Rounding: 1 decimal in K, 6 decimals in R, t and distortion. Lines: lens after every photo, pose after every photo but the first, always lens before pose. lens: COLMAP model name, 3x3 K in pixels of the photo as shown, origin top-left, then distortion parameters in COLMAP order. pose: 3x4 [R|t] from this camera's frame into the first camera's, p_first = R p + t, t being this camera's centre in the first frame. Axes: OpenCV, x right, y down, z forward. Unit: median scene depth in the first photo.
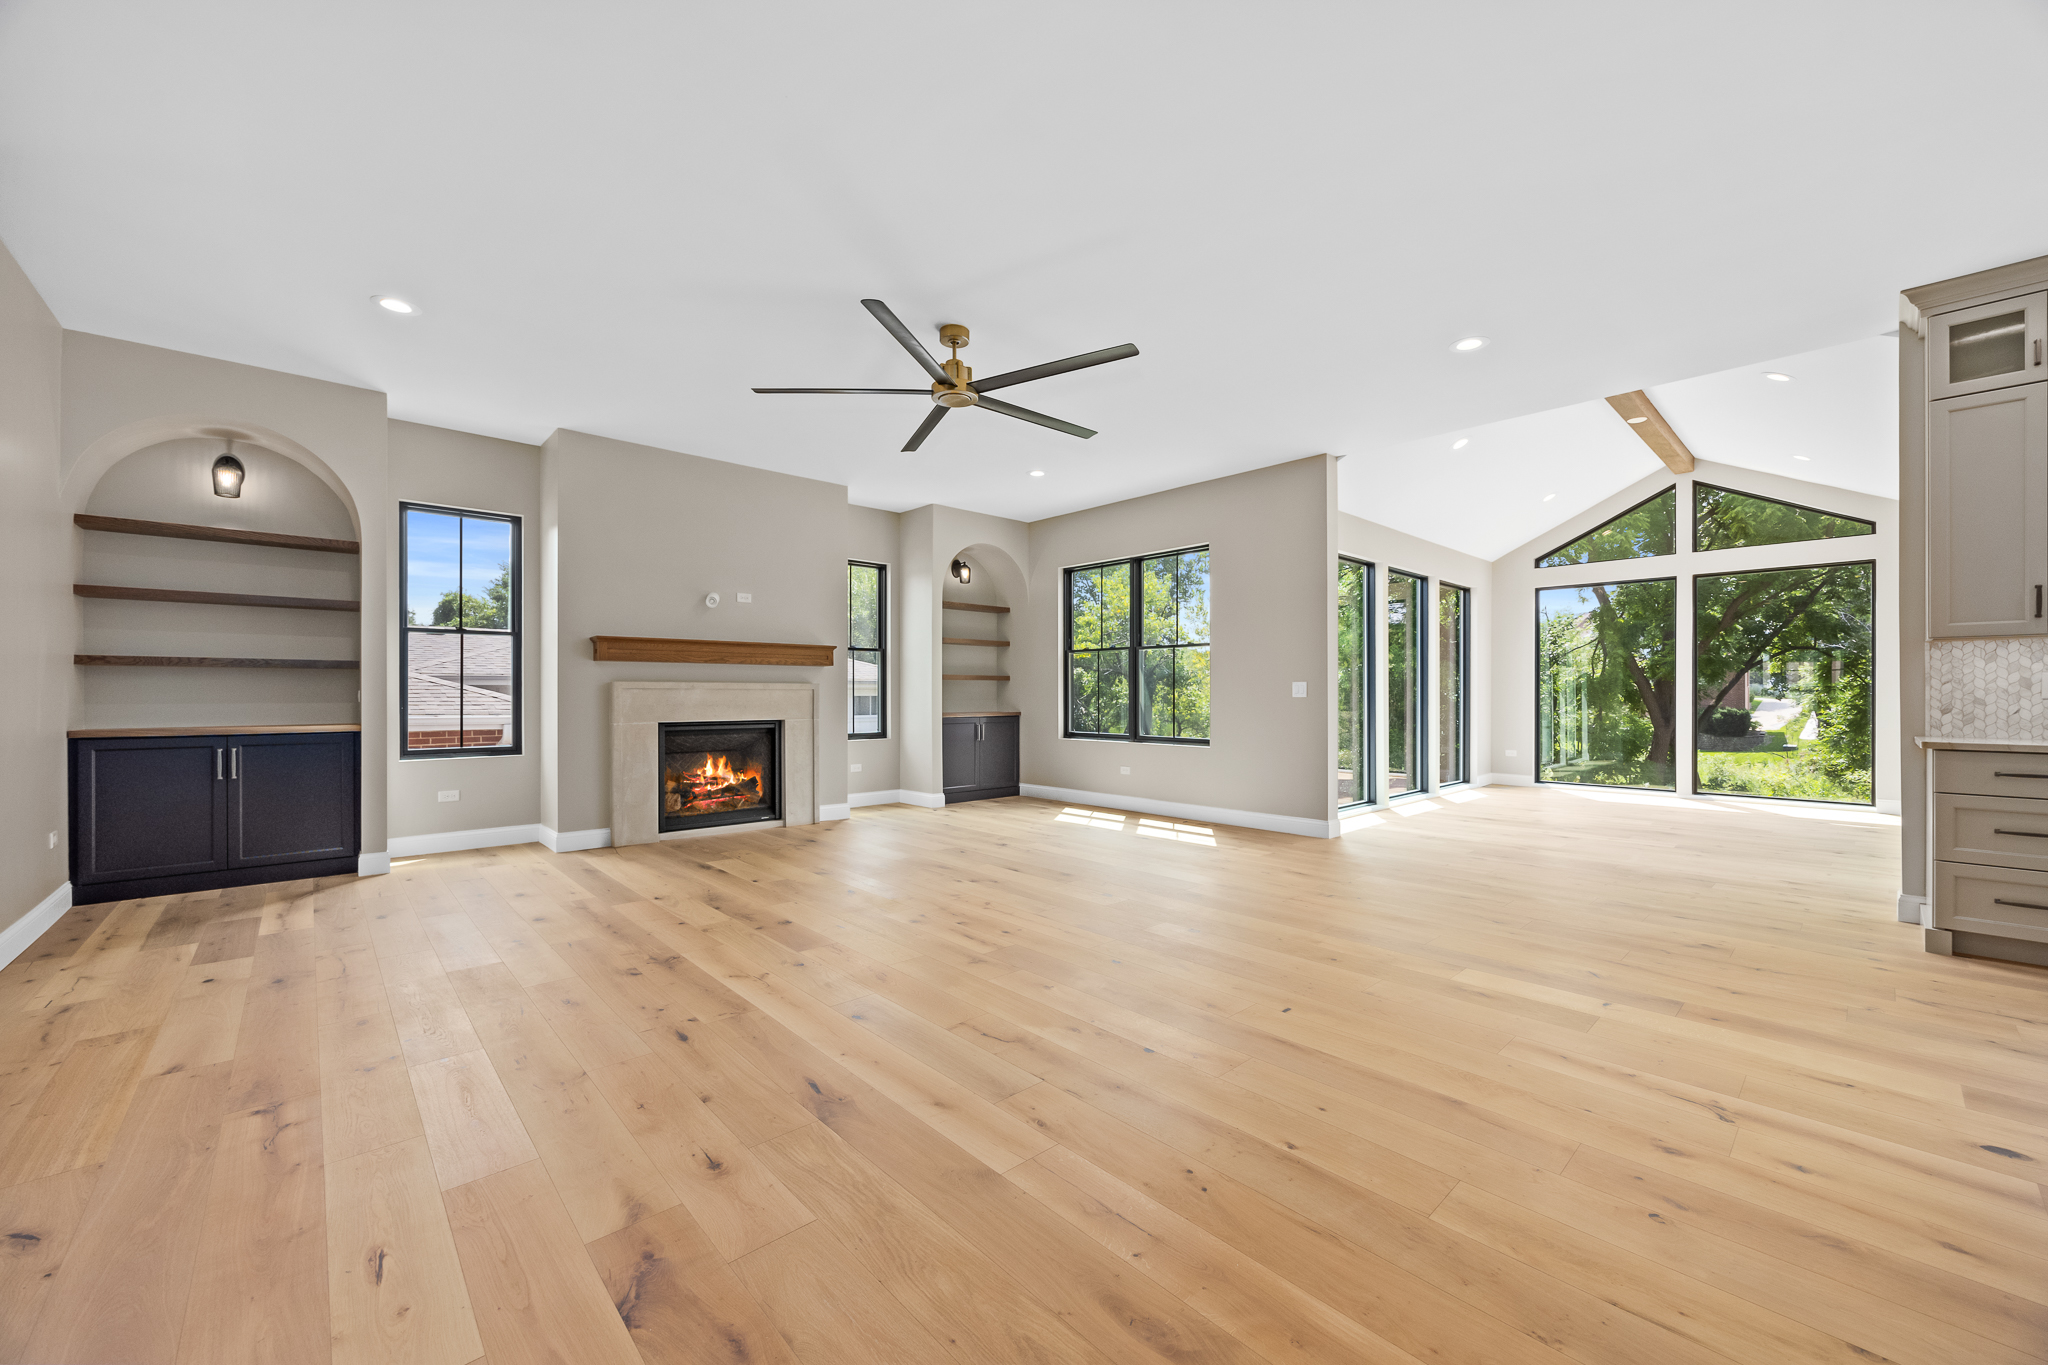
lens RADIAL K [[792.0, 0, 1032.0], [0, 792.0, 694.4], [0, 0, 1]] dist [-0.001490, 0.000126]
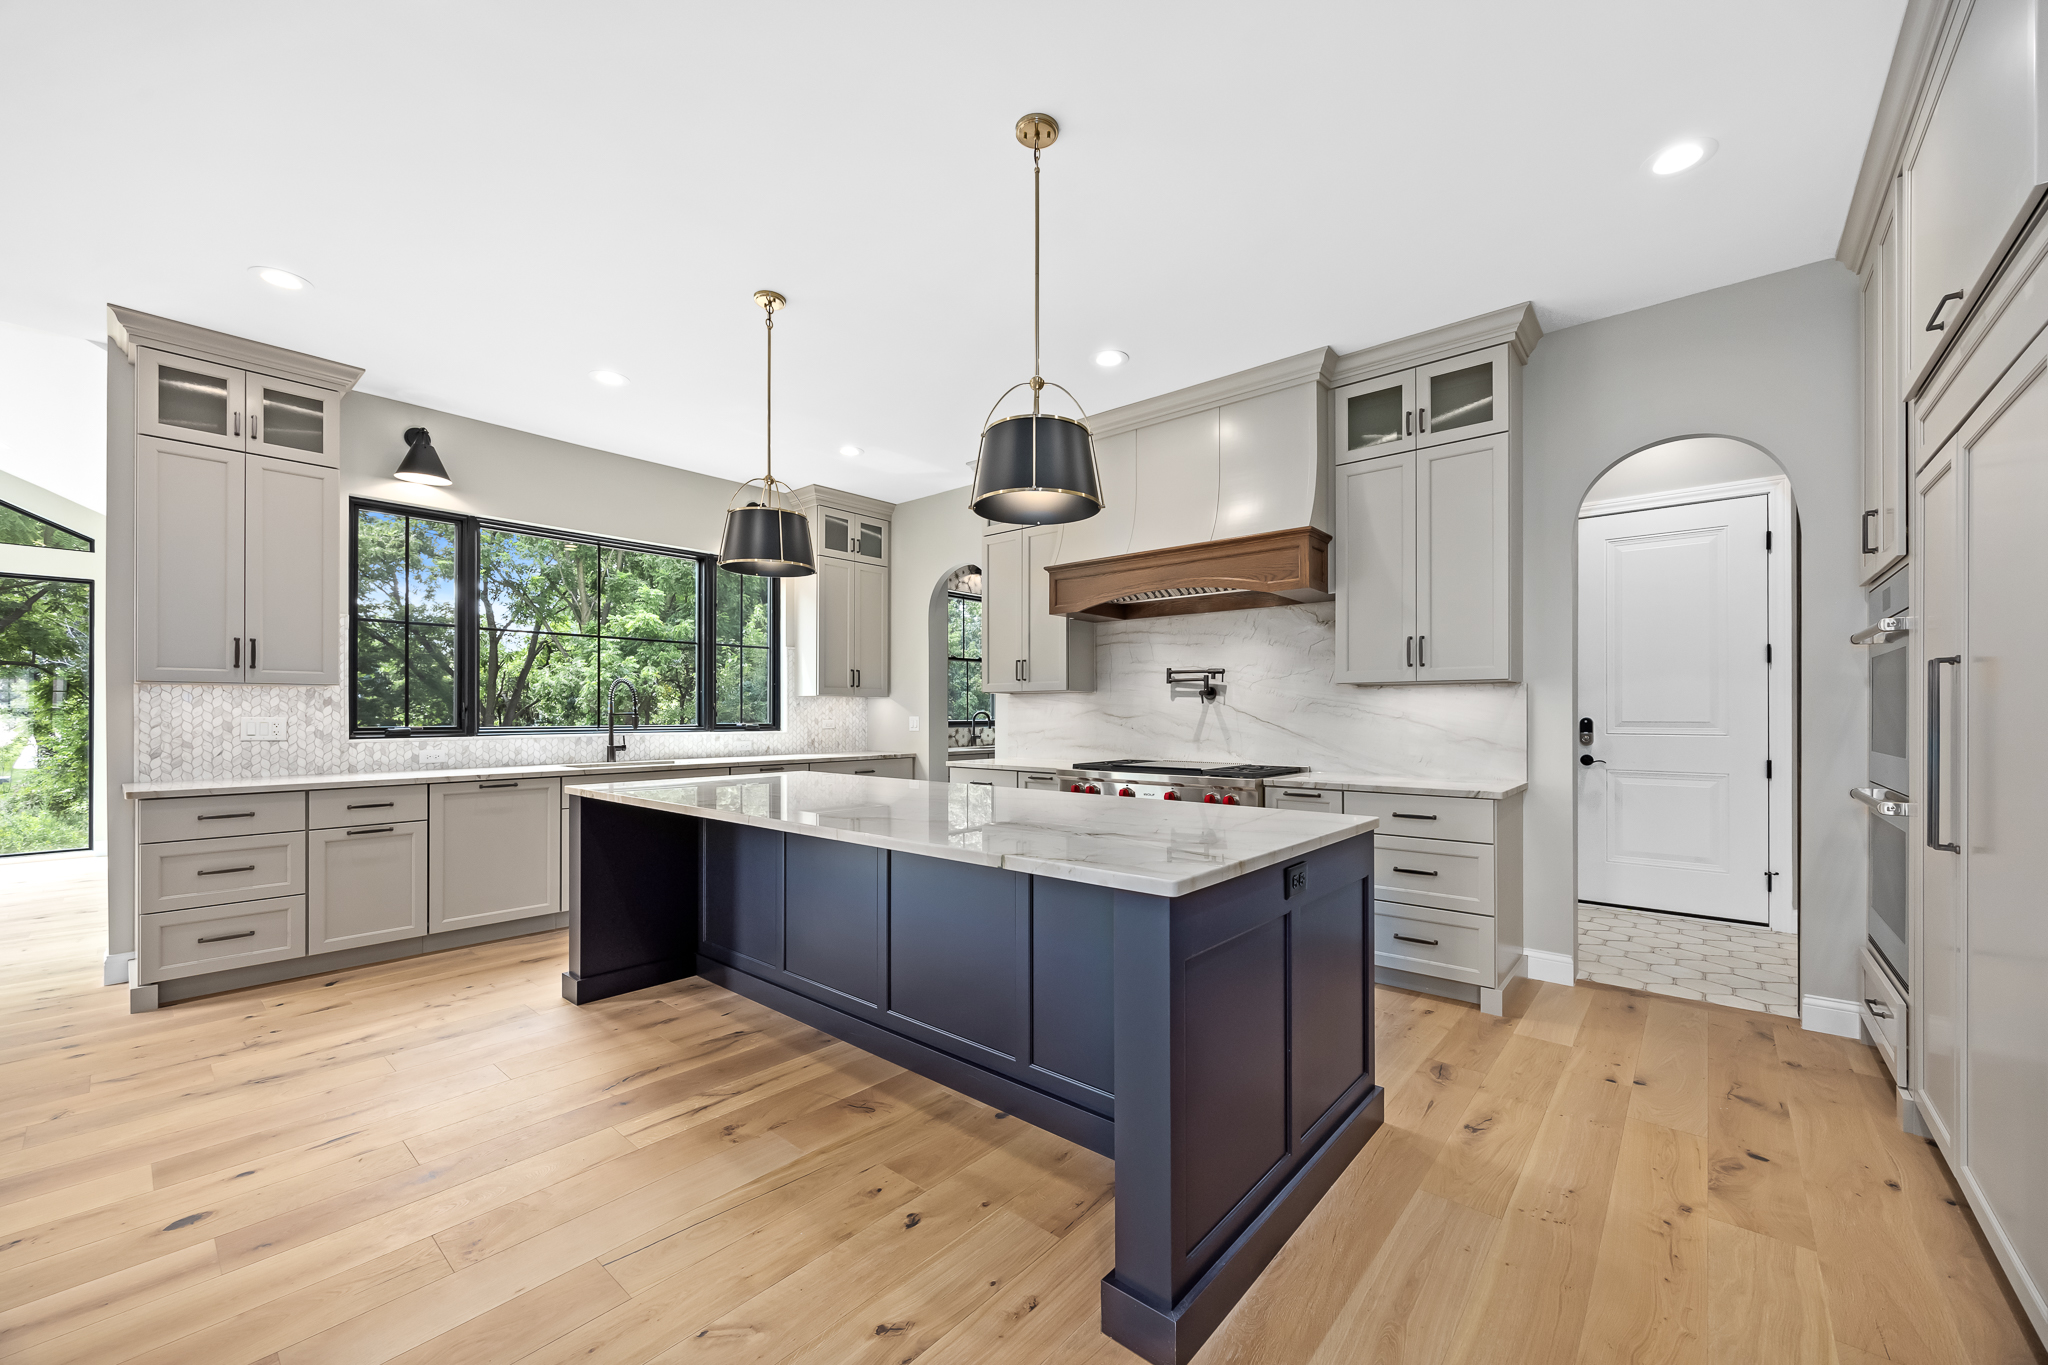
lens RADIAL K [[792.0, 0, 1034.8], [0, 792.0, 713.0], [0, 0, 1]] dist [-0.001490, 0.000126]
pose [[-0.109163, -0.000253, 0.994024, 0.055792], [0.000671, 1.000000, 0.000328, -0.027368], [-0.994024, 0.000703, -0.109163, 0.020463]]
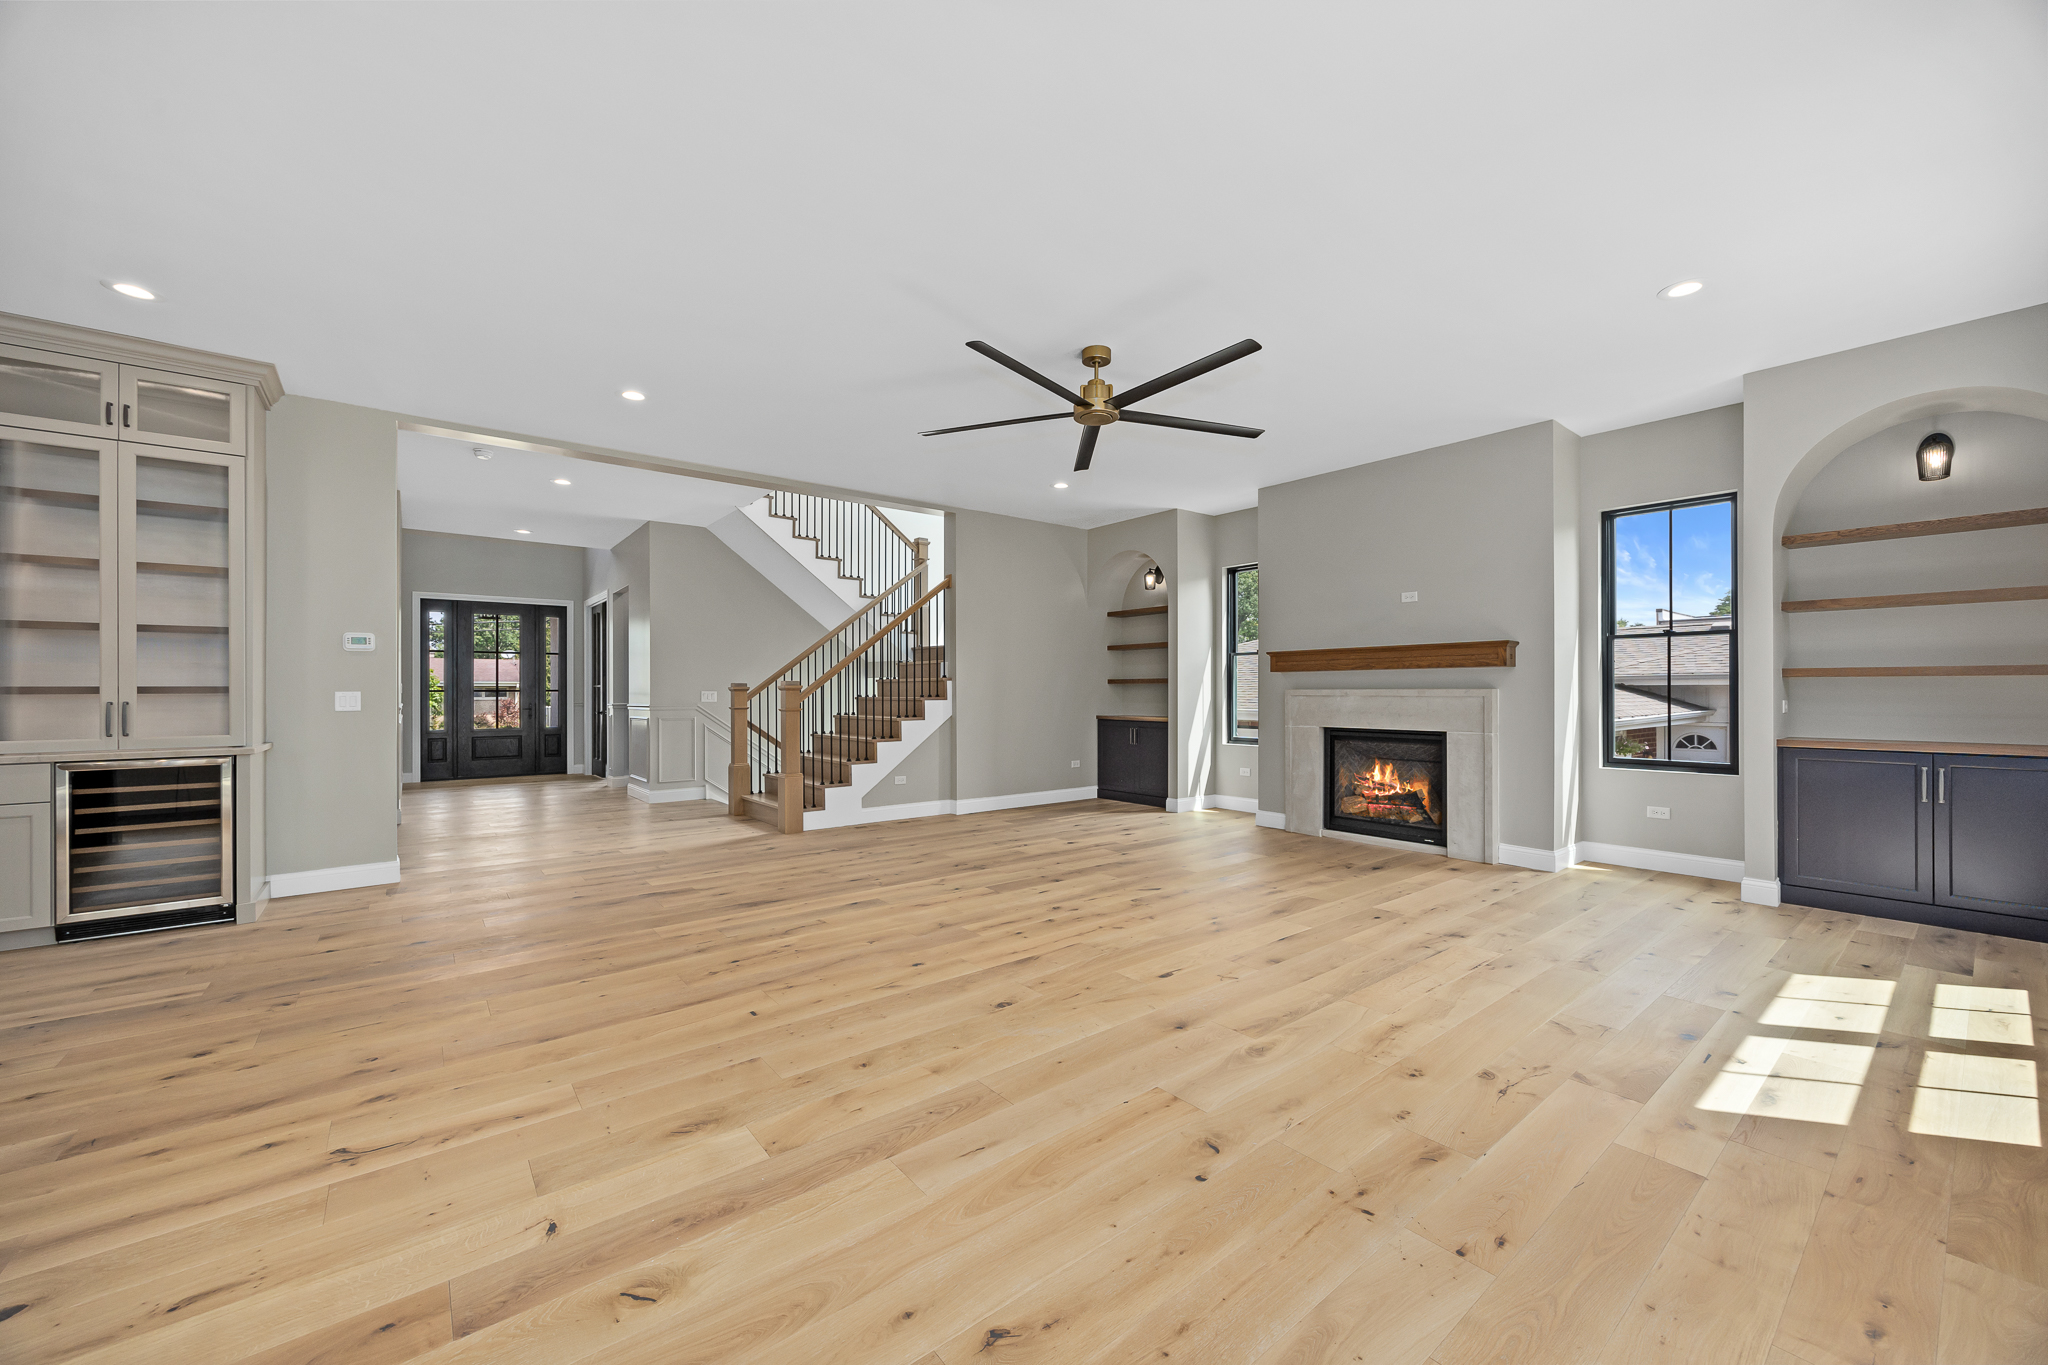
lens RADIAL K [[792.0, 0, 1037.9], [0, 792.0, 686.4], [0, 0, 1]] dist [-0.001490, 0.000126]
pose [[-0.079225, -0.004190, -0.996848, 0.826337], [0.003317, 0.999985, -0.004467, -0.020396], [0.996851, -0.003661, -0.079210, 0.896986]]
